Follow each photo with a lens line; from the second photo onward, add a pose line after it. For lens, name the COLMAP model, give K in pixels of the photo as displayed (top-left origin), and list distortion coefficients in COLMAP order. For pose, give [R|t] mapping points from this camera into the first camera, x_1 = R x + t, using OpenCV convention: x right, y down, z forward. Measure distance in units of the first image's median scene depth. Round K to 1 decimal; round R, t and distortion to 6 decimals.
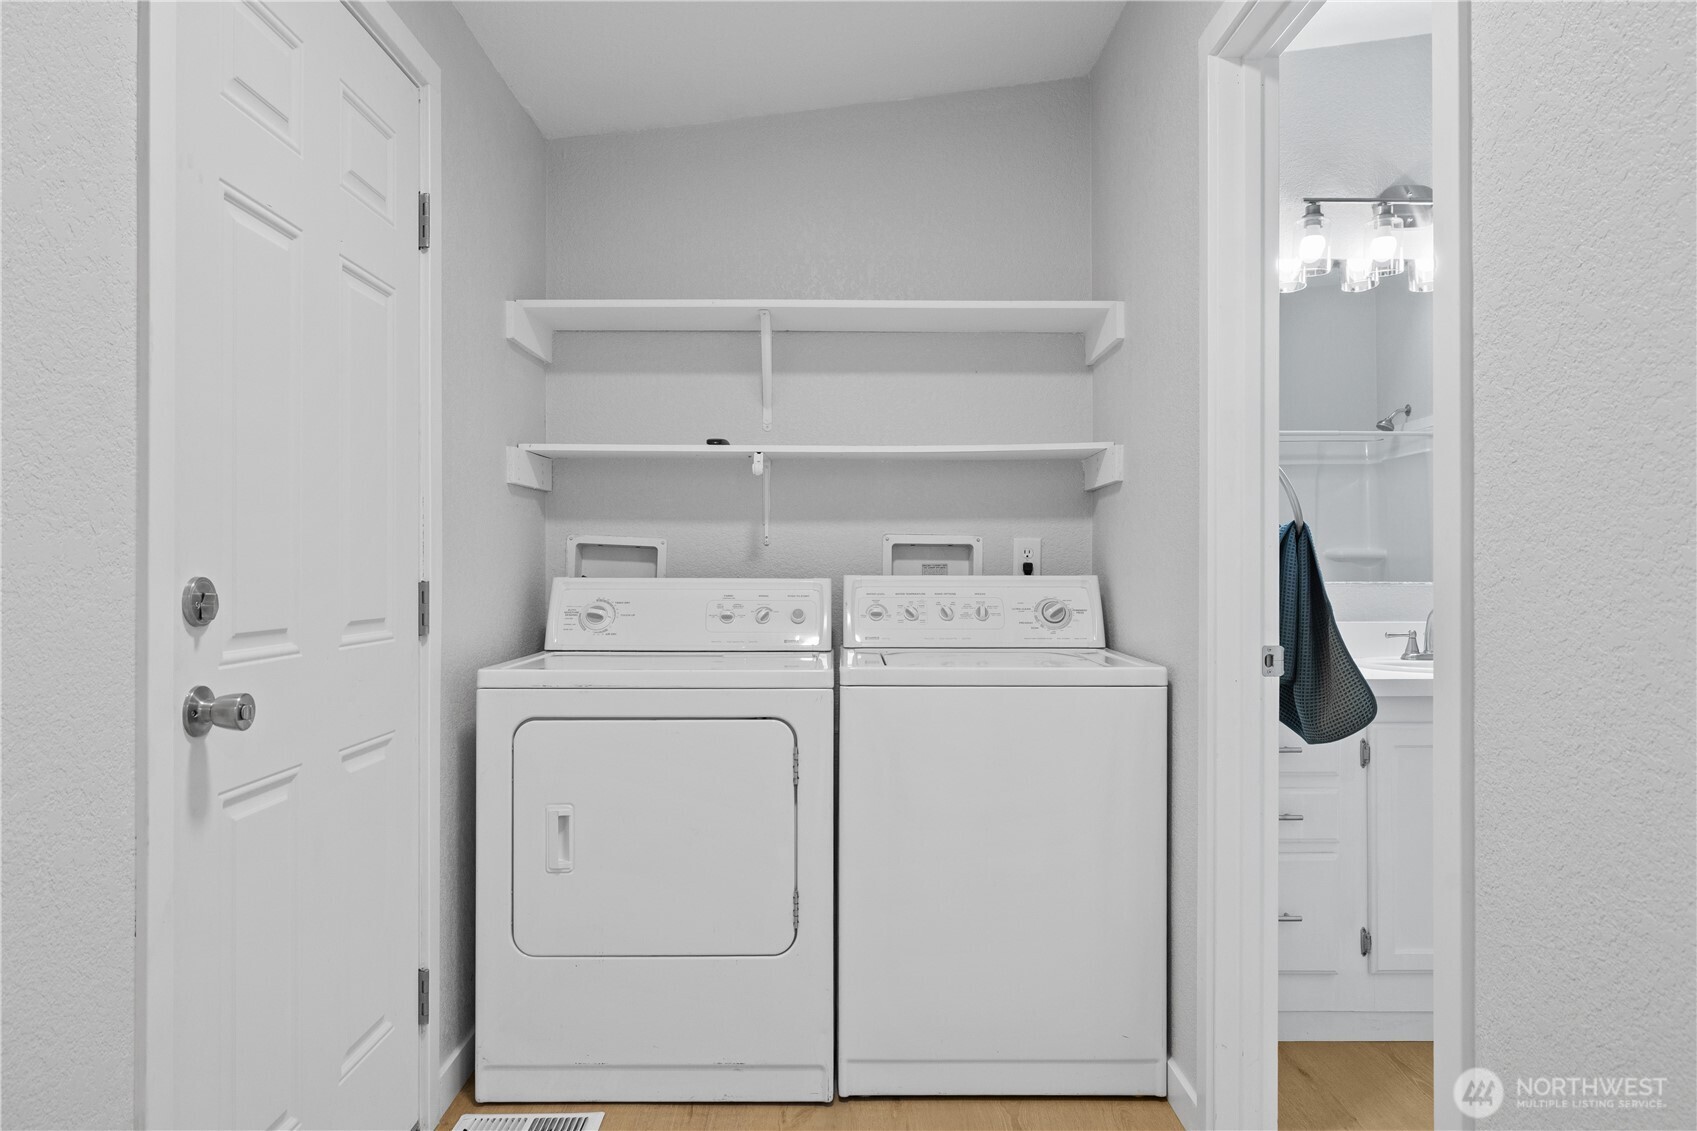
lens RADIAL K [[1121.5, 0, 842.0], [0, 1121.5, 559.8], [0, 0, 1]] dist [0.002526, 0.000345]
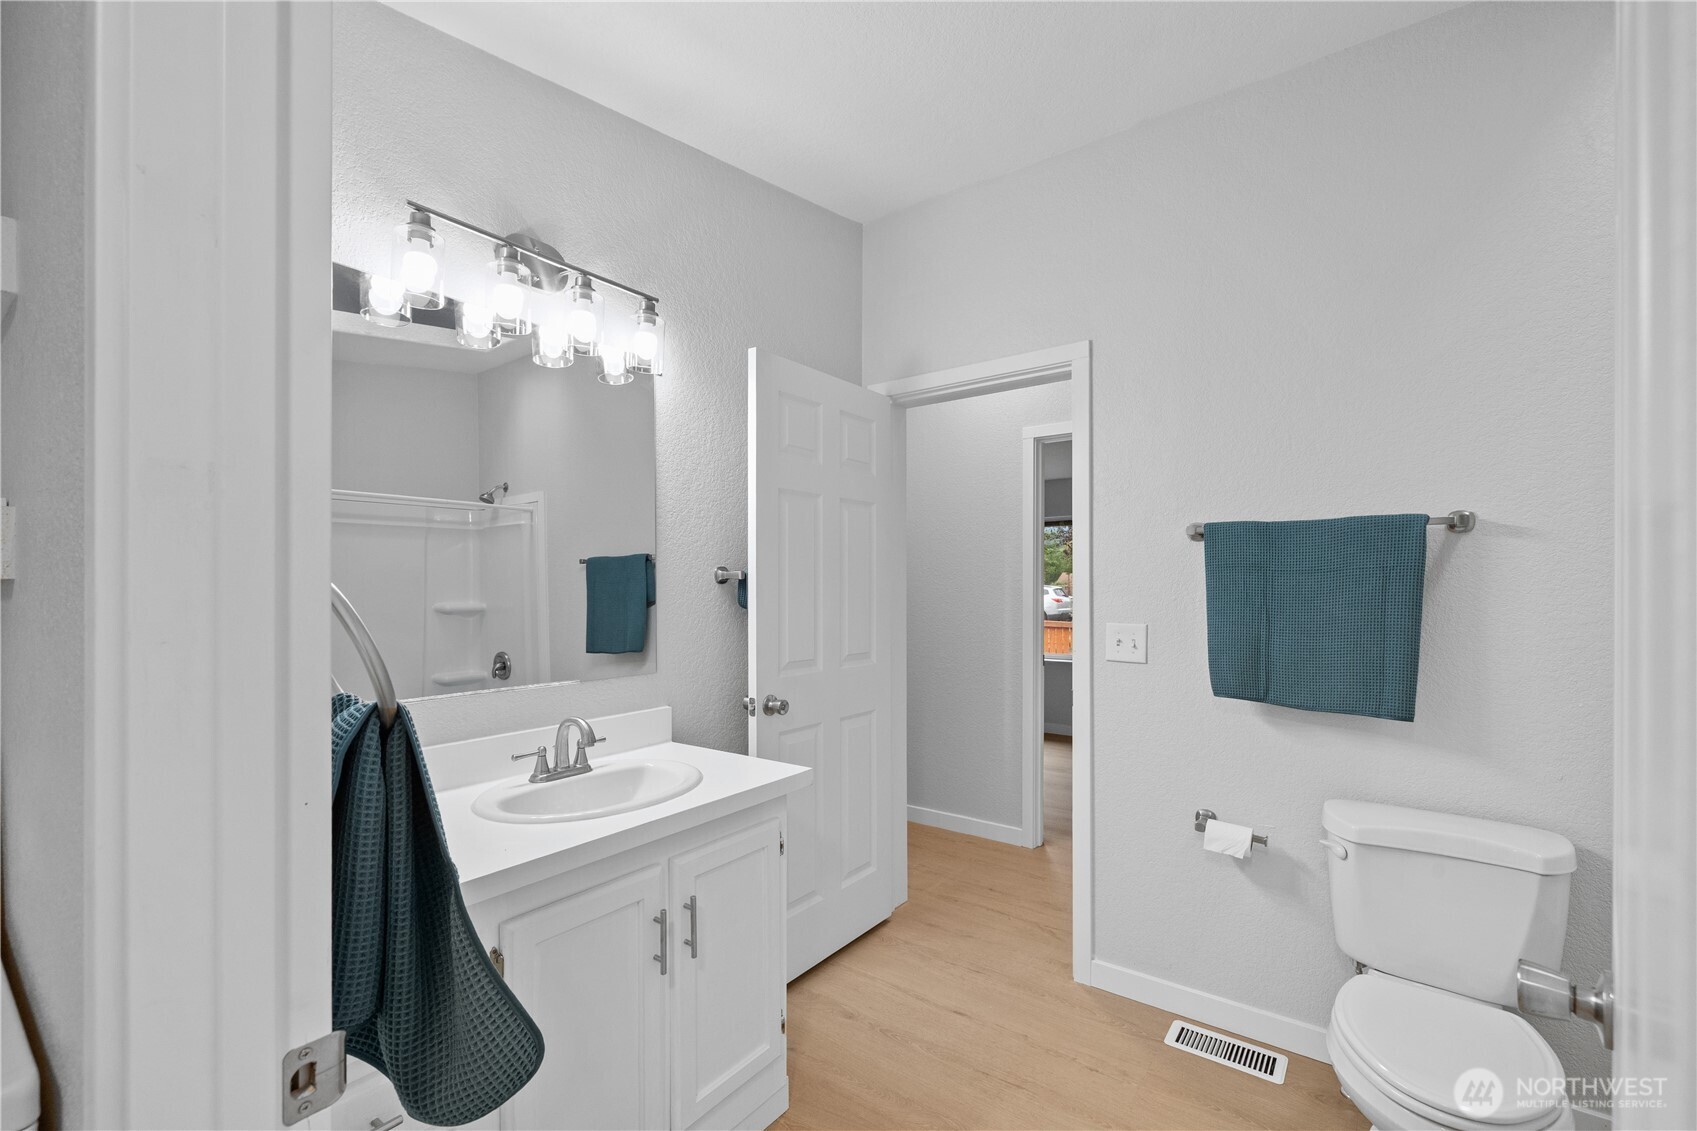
lens RADIAL K [[728.2, 0, 841.3], [0, 728.2, 585.4], [0, 0, 1]] dist [-0.000267, -0.000185]
pose [[0.606164, -0.001602, 0.795338, 0.197680], [-0.003179, 0.999985, 0.004438, -0.064429], [-0.795333, -0.005218, 0.606150, 0.467467]]
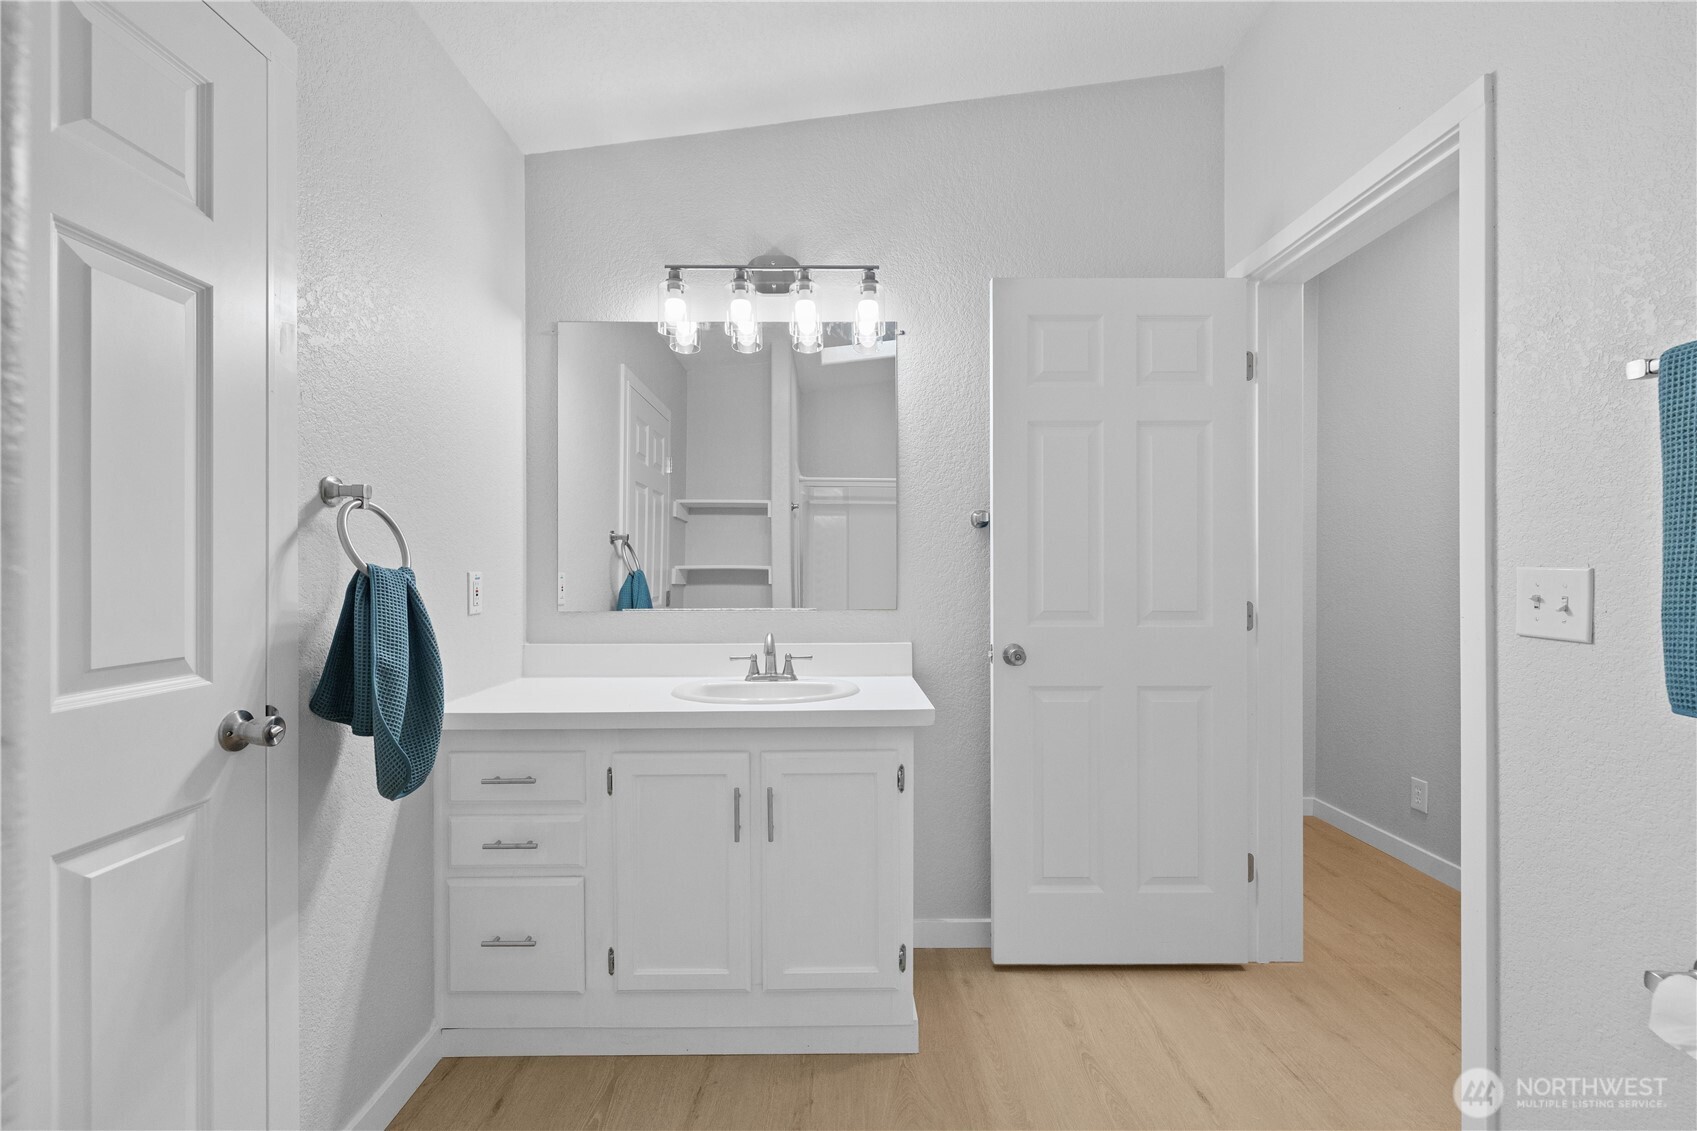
lens RADIAL K [[721.2, 0, 845.0], [0, 721.2, 567.5], [0, 0, 1]] dist [-0.000336, -0.000274]
pose [[0.999995, -0.003096, 0.000250, 0.588933], [0.003095, 0.999988, 0.003706, -0.024384], [-0.000261, -0.003706, 0.999993, 0.284315]]
